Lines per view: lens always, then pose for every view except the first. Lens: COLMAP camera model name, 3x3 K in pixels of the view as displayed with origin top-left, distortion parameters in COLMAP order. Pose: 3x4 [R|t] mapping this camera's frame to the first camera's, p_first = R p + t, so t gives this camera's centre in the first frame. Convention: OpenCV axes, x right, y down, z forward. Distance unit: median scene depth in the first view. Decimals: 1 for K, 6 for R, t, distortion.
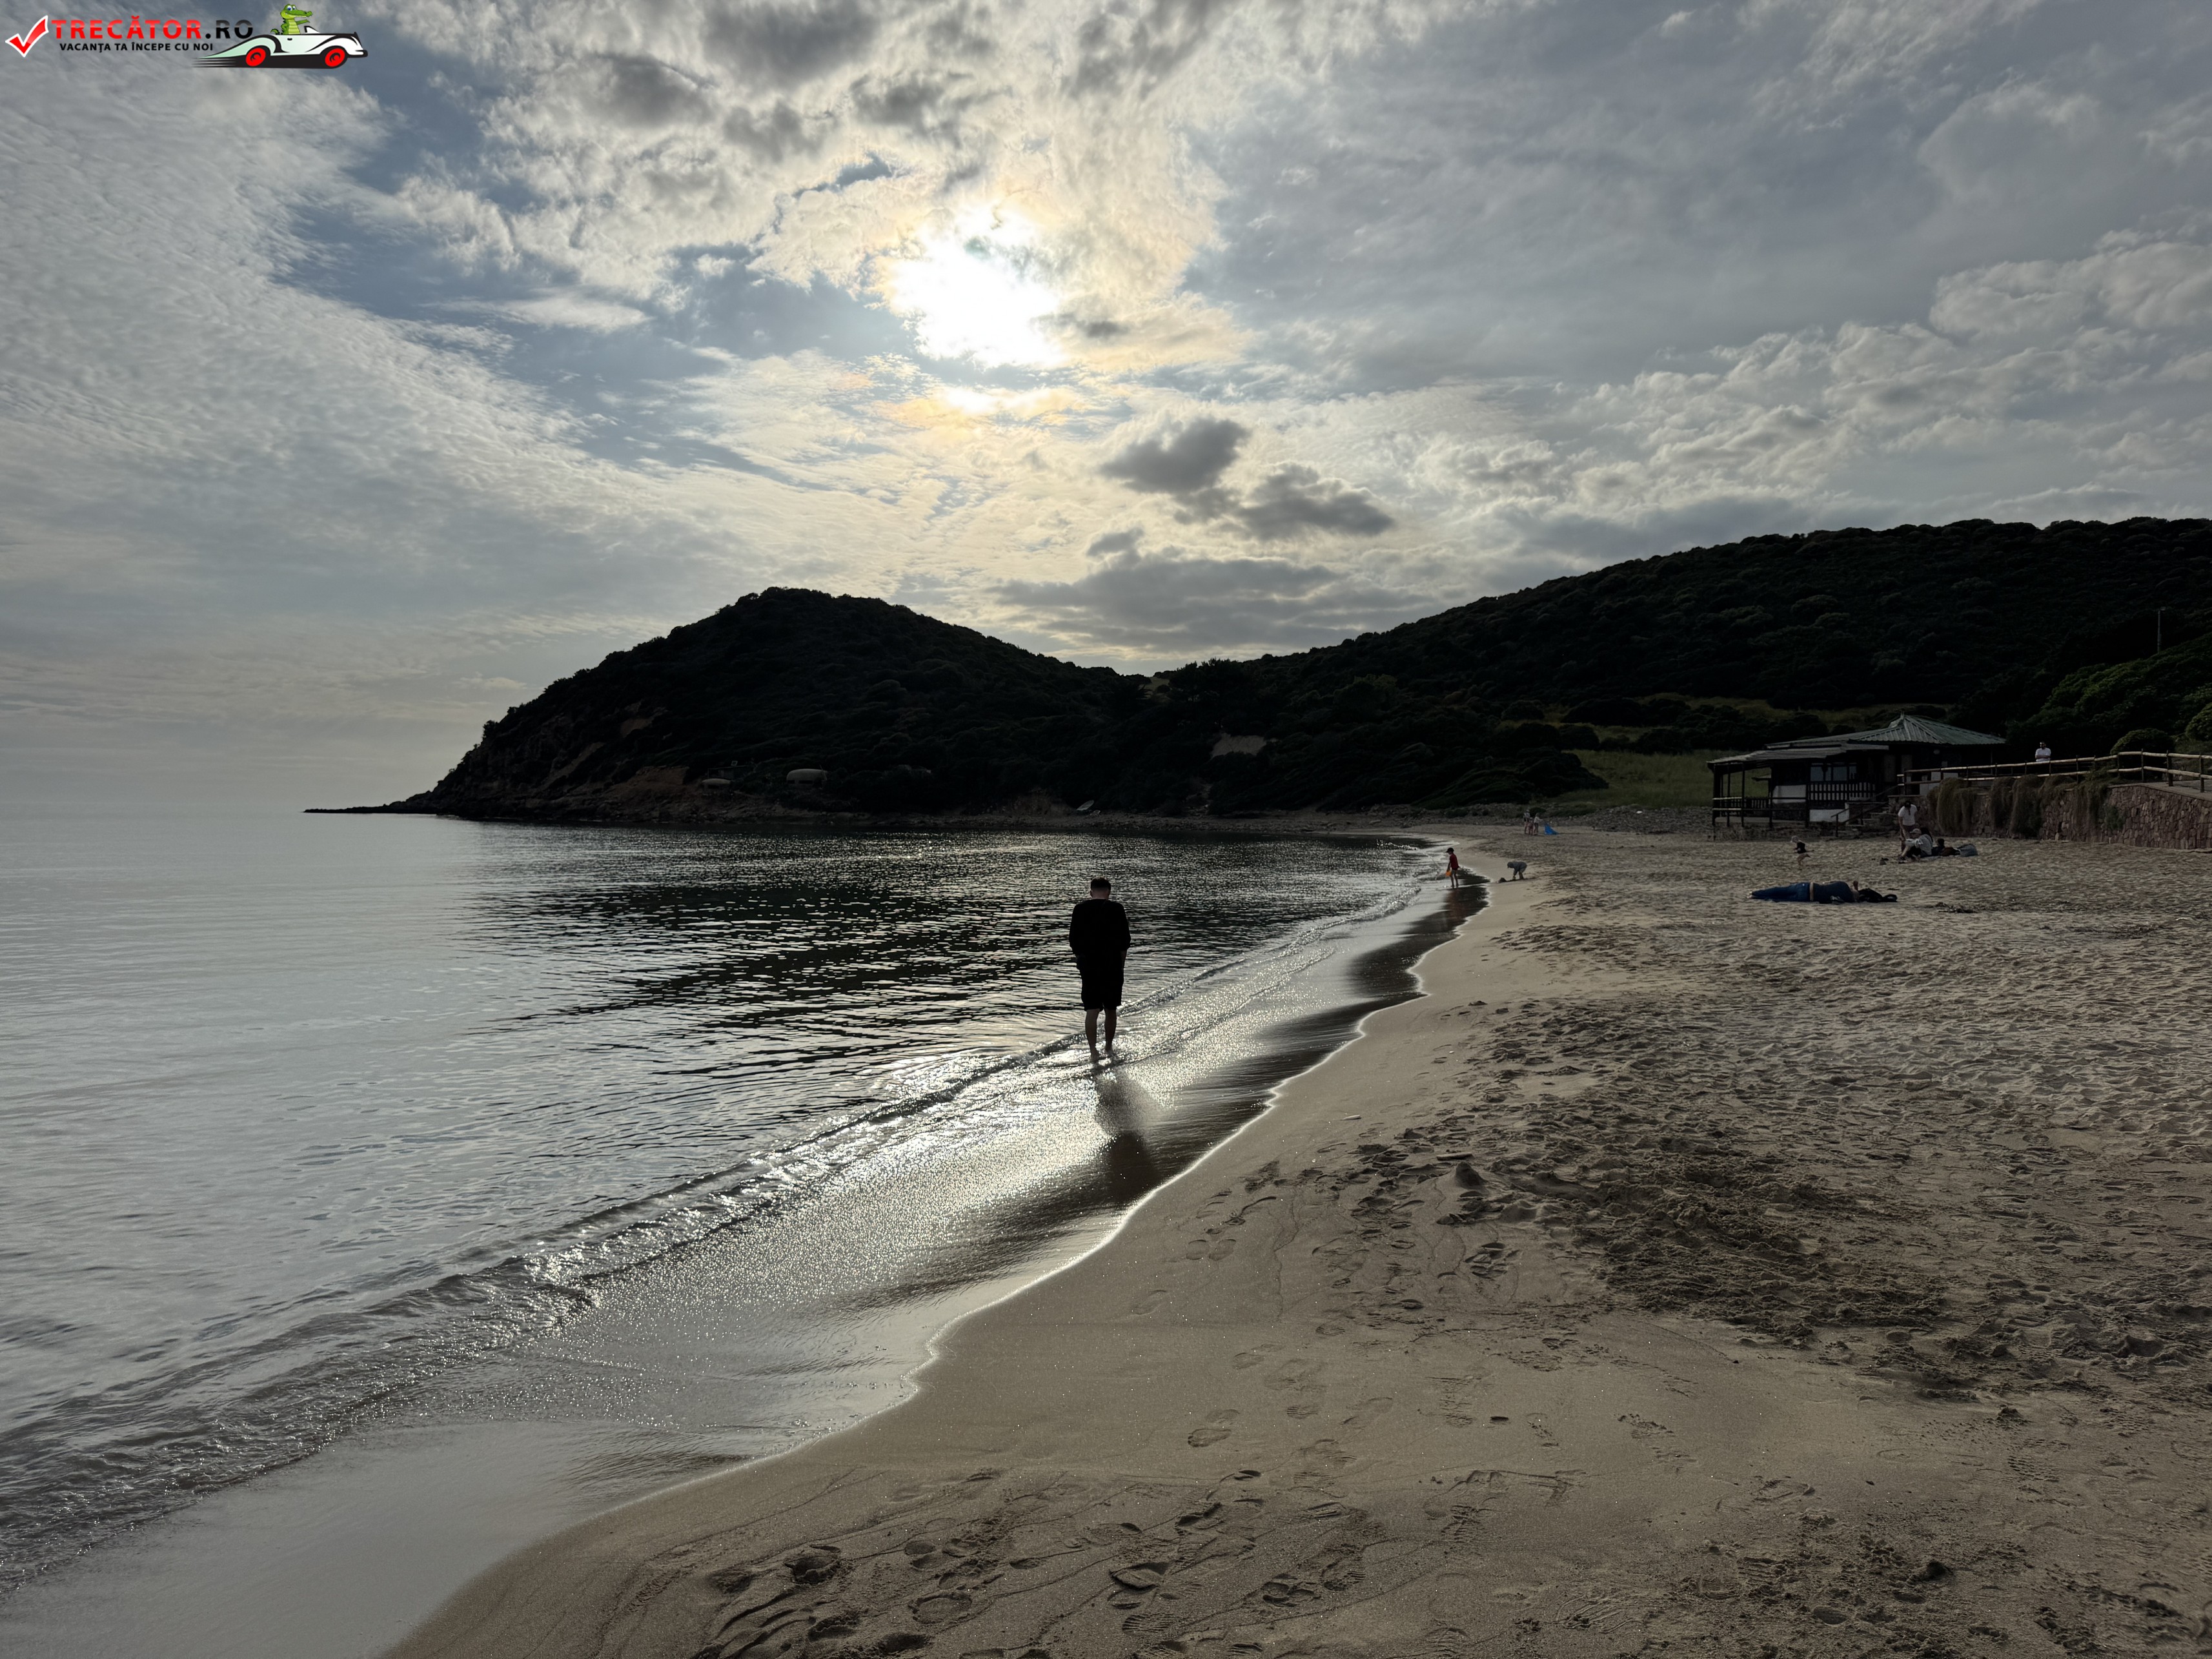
lens RADIAL K [[1515.4, 0, 1077.3], [0, 1515.4, 835.2], [0, 0, 1]] dist [0.004134, -0.031817]
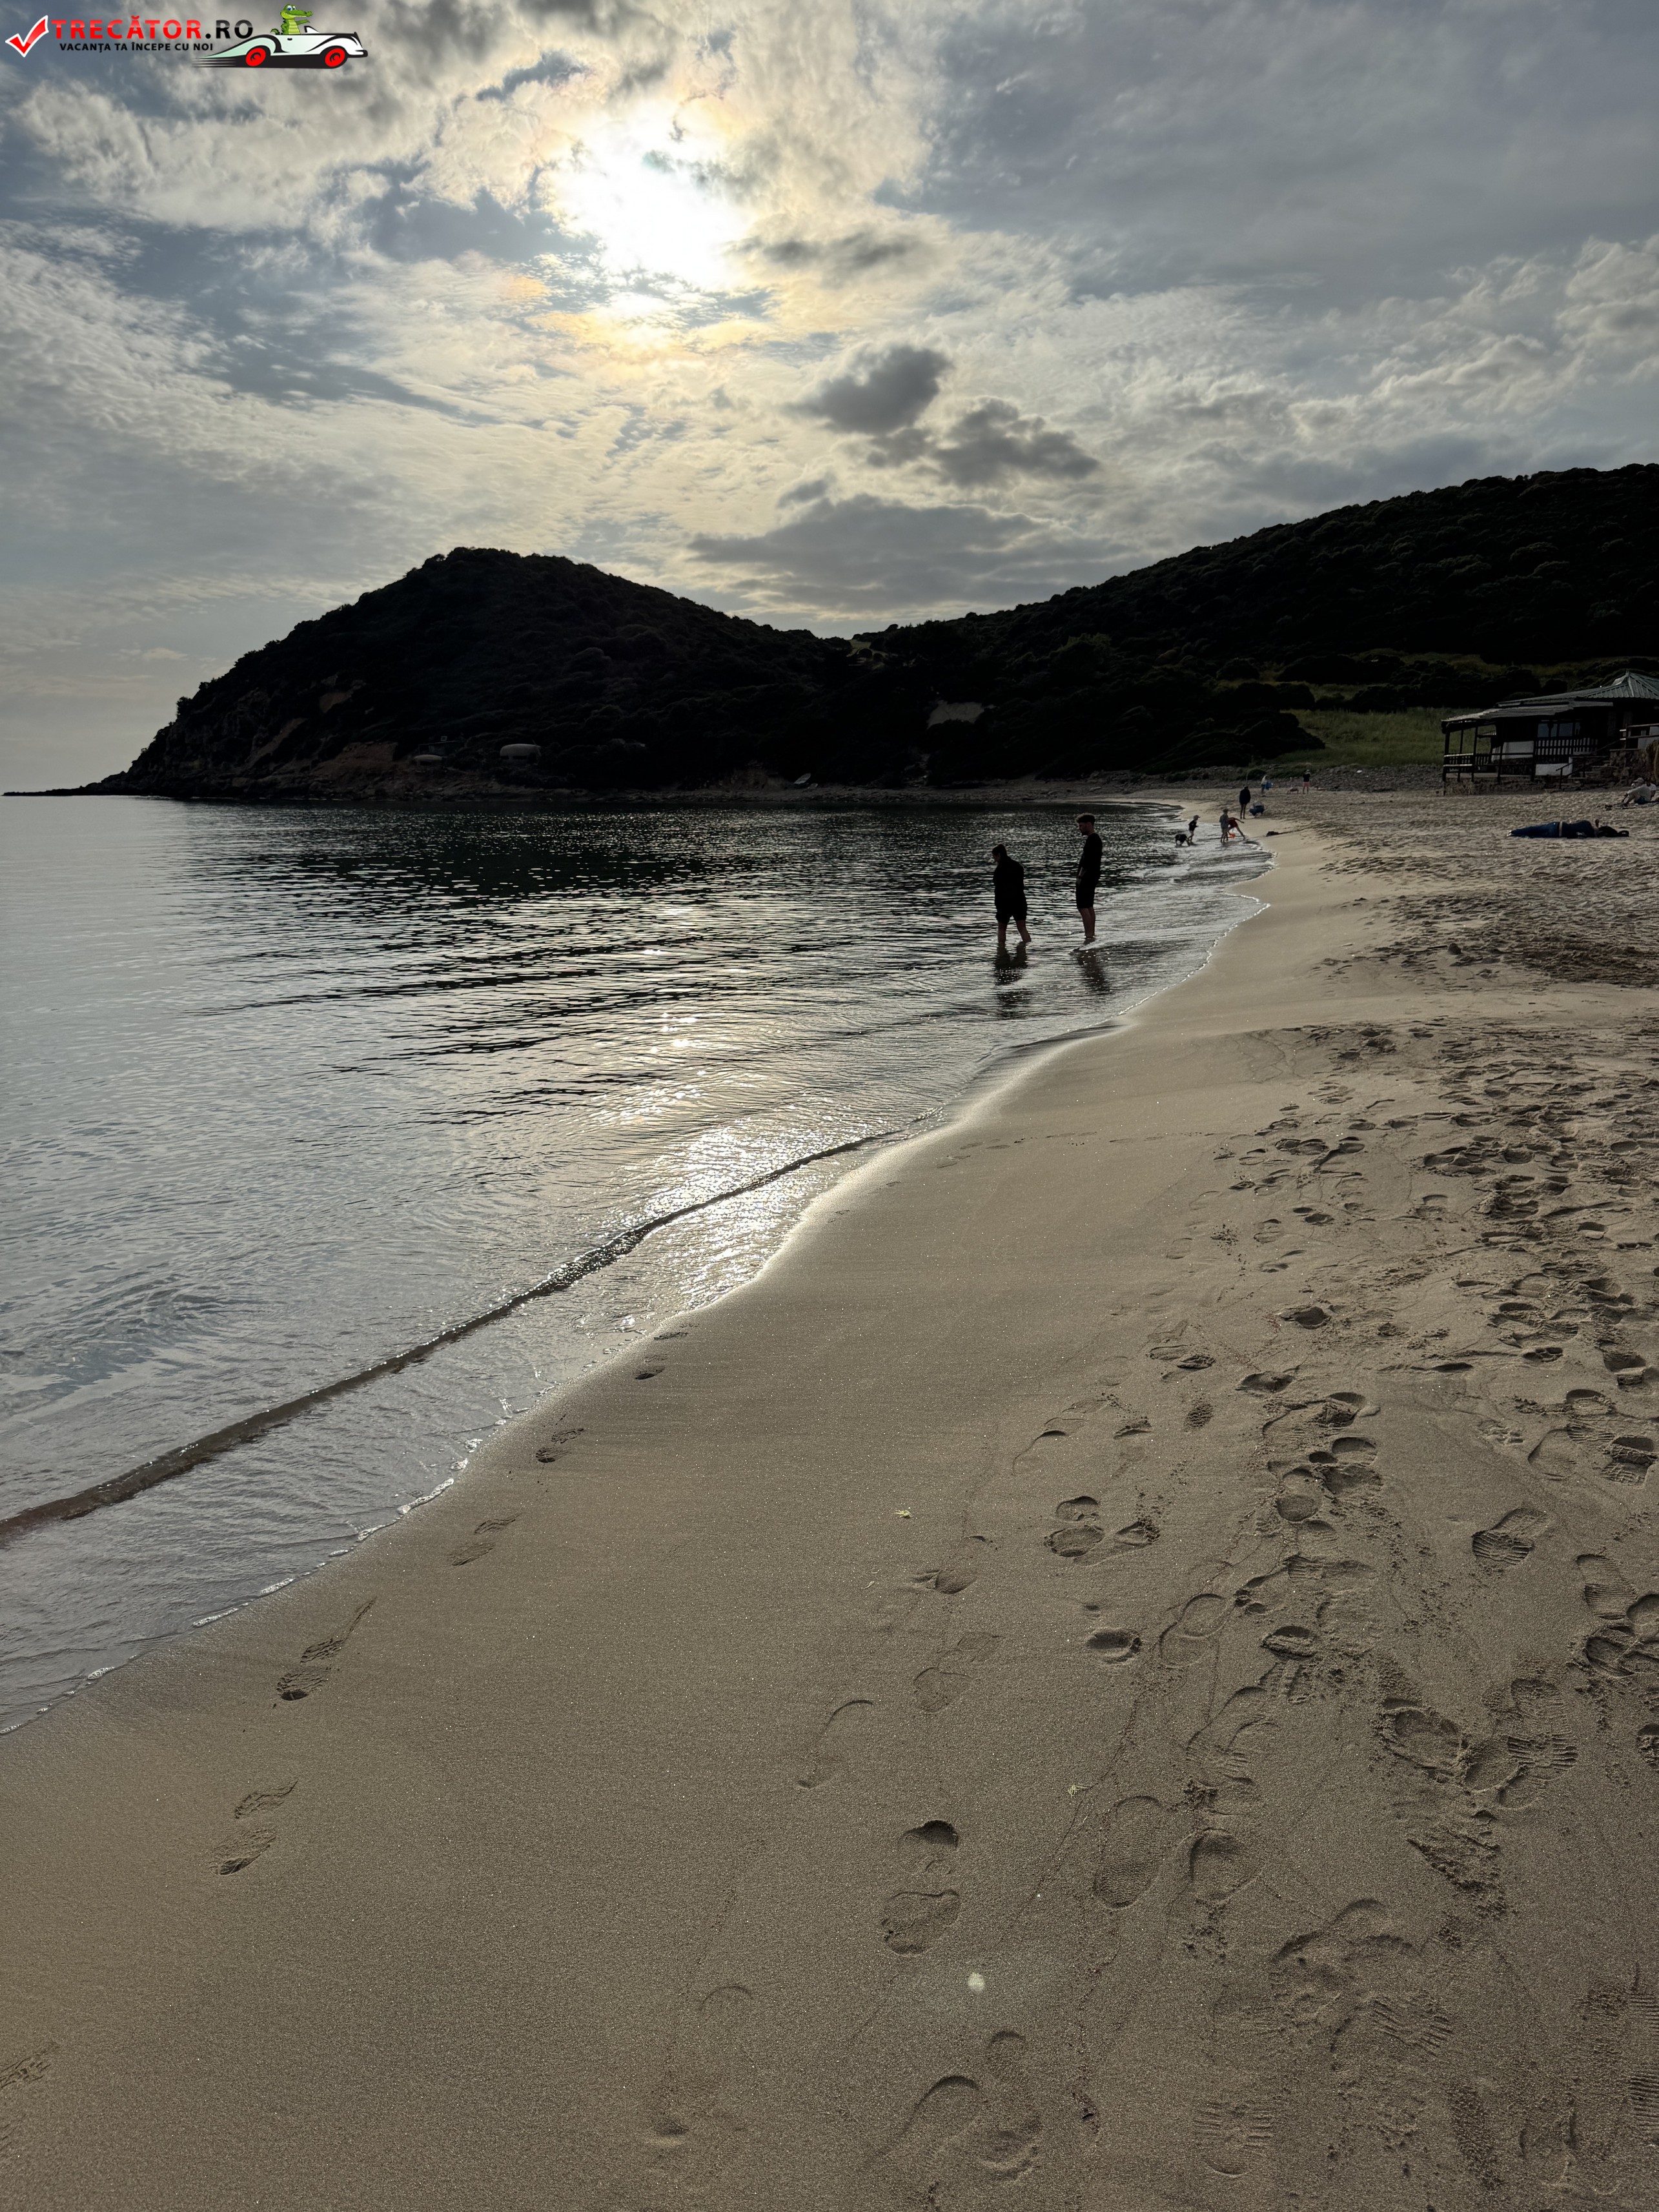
lens RADIAL K [[1526.8, 0, 830.2], [0, 1526.8, 1115.7], [0, 0, 1]] dist [0.024651, -0.042303]
pose [[0.998912, -0.026735, 0.038199, -0.017755], [0.018683, 0.980140, 0.197423, 0.000965], [-0.042719, -0.196495, 0.979574, -0.026292]]
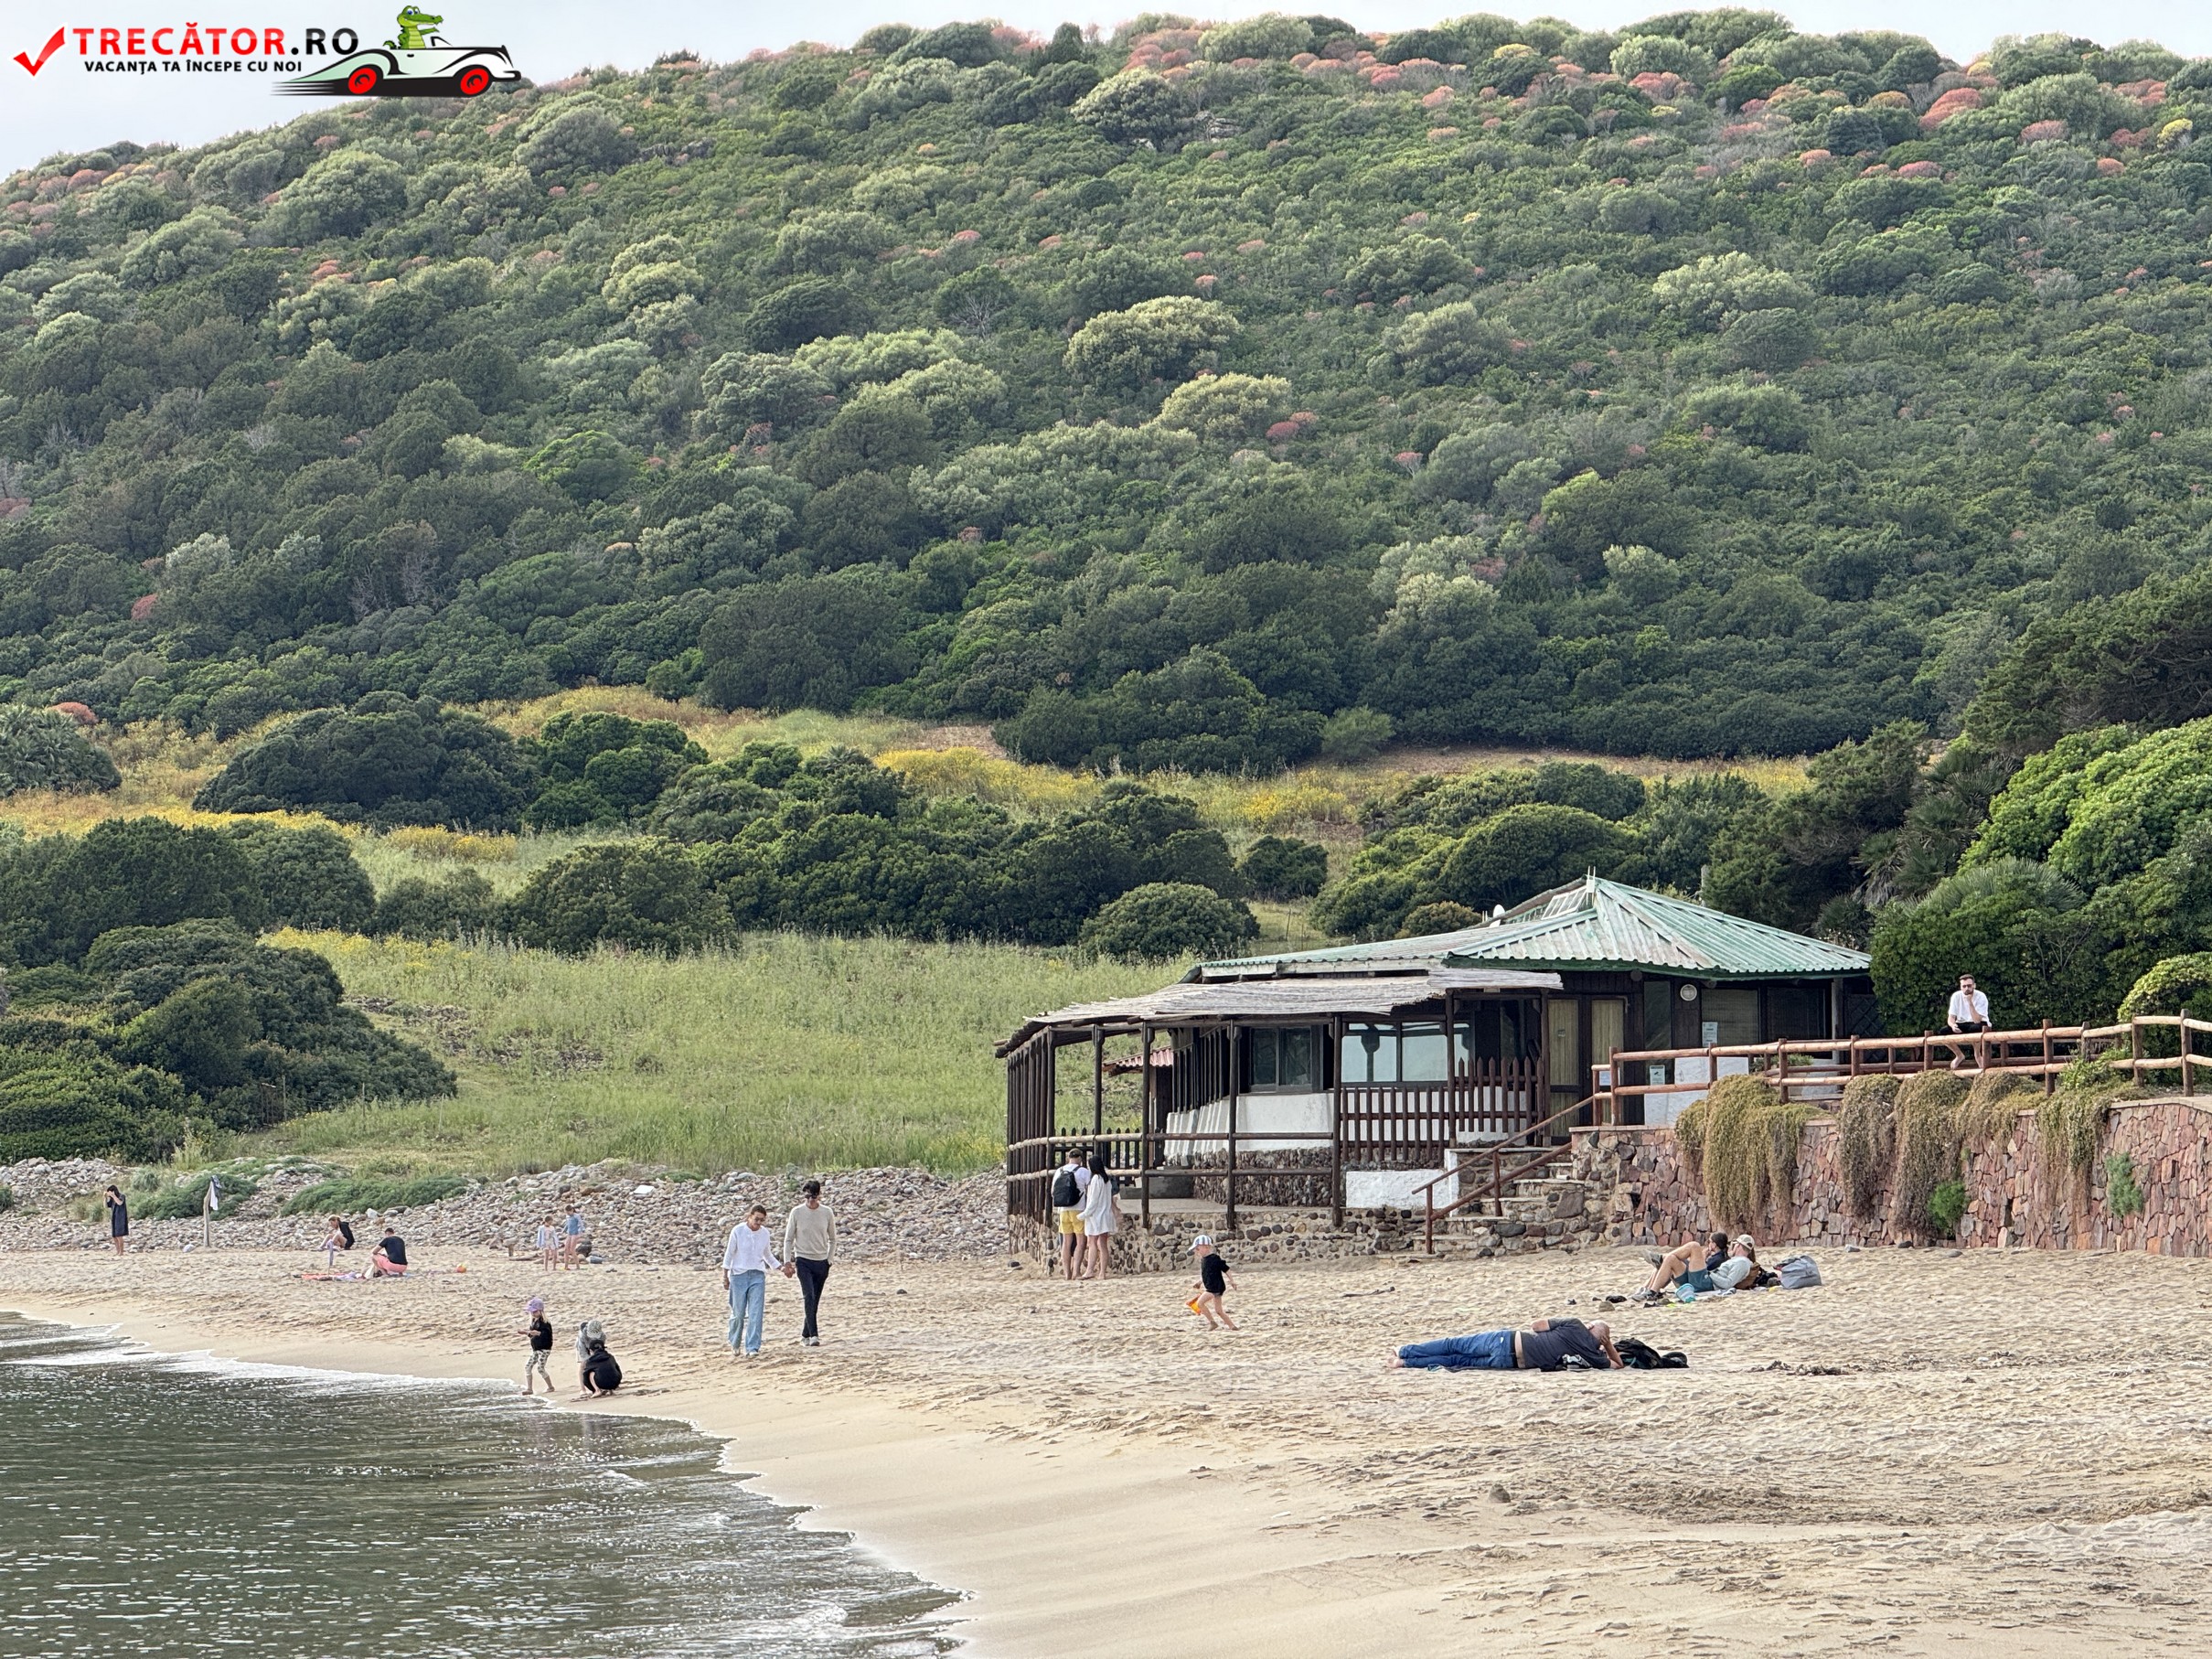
lens RADIAL K [[7689.8, 0, 1099.3], [0, 7689.8, 832.6], [0, 0, 1]] dist [0.314929, 0.516895]
pose [[0.898397, 0.013652, 0.438972, -0.070712], [0.014424, 0.998060, -0.060560, 0.002404], [-0.438947, 0.060739, 0.896458, -0.112117]]
